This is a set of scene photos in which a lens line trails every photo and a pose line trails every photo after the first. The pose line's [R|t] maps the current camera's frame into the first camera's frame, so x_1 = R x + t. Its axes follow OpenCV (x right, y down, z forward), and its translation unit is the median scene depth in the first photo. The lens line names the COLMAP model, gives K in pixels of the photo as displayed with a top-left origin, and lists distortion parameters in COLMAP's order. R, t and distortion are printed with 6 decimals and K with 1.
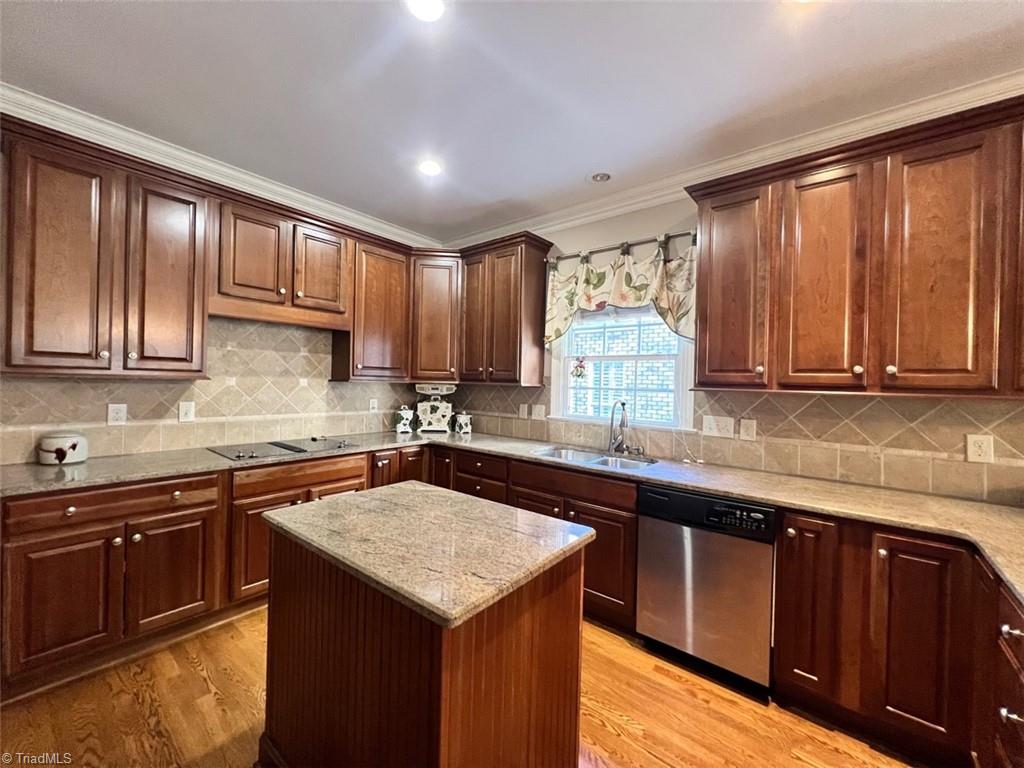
lens RADIAL K [[405.9, 0, 511.3], [0, 405.9, 383.2], [0, 0, 1]] dist [-0.003790, 0.000100]
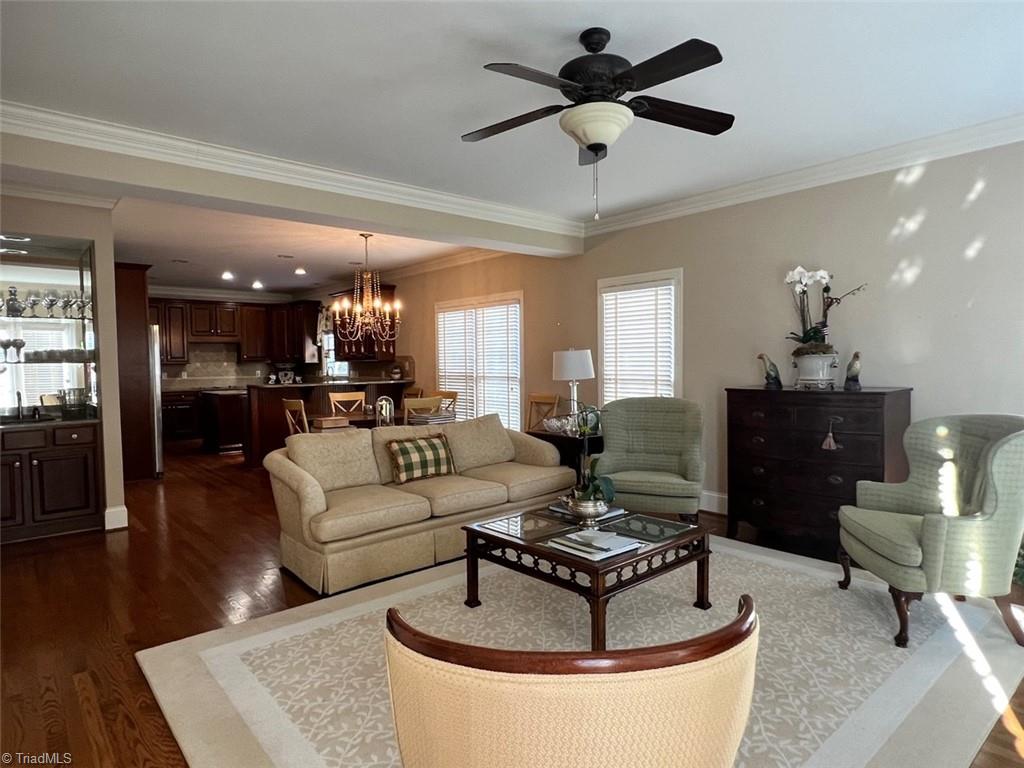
lens RADIAL K [[587.4, 0, 504.6], [0, 587.4, 382.6], [0, 0, 1]] dist [-0.001480, -0.001118]
pose [[0.983600, -0.029246, -0.177979, 1.990350], [0.035051, 0.998948, 0.029561, 0.070714], [0.176927, -0.035314, 0.983590, -2.469208]]
